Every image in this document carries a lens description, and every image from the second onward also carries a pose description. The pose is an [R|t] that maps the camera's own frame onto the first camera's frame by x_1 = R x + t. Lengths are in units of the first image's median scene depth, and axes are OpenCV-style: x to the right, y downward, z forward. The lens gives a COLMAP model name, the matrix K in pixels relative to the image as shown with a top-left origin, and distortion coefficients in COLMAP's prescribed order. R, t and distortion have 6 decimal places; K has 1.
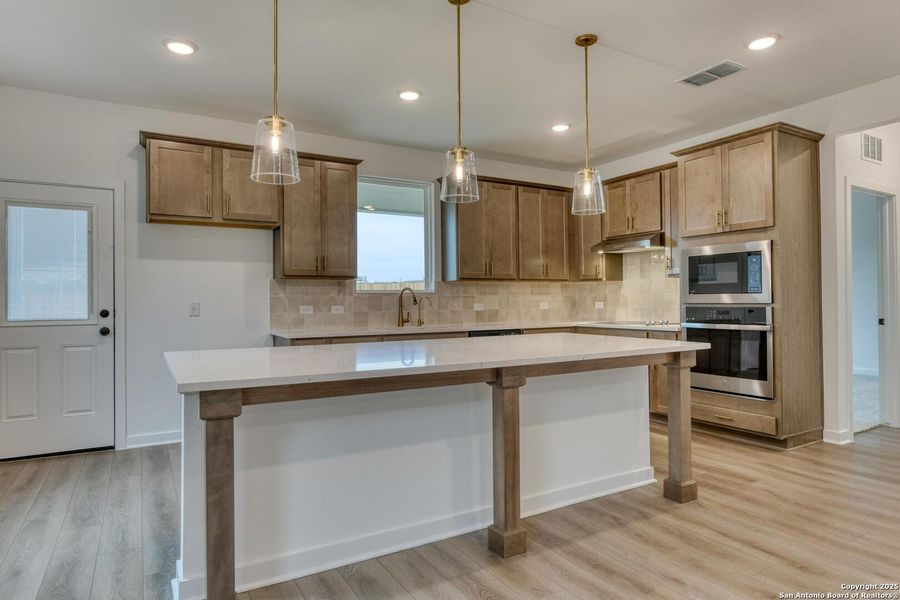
lens RADIAL K [[540.0, 0, 469.4], [0, 540.0, 299.7], [0, 0, 1]] dist [-0.002620, -0.000050]
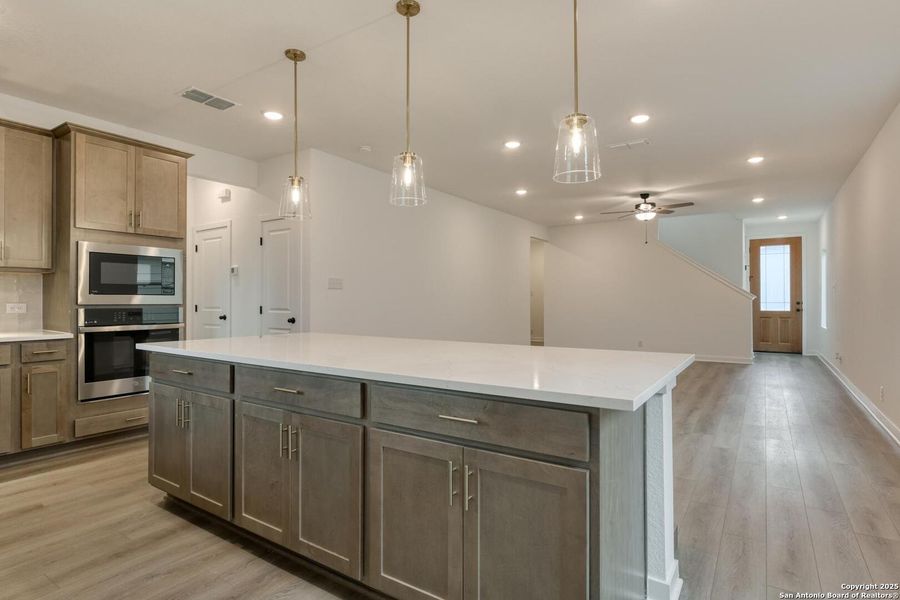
lens RADIAL K [[479.0, 0, 429.3], [0, 479.0, 301.0], [0, 0, 1]] dist [-0.001454, -0.000414]
pose [[-0.404030, 0.006443, 0.914723, -0.520671], [-0.000267, 0.999974, -0.007162, 0.006046], [-0.914746, -0.003138, -0.404018, 0.793808]]
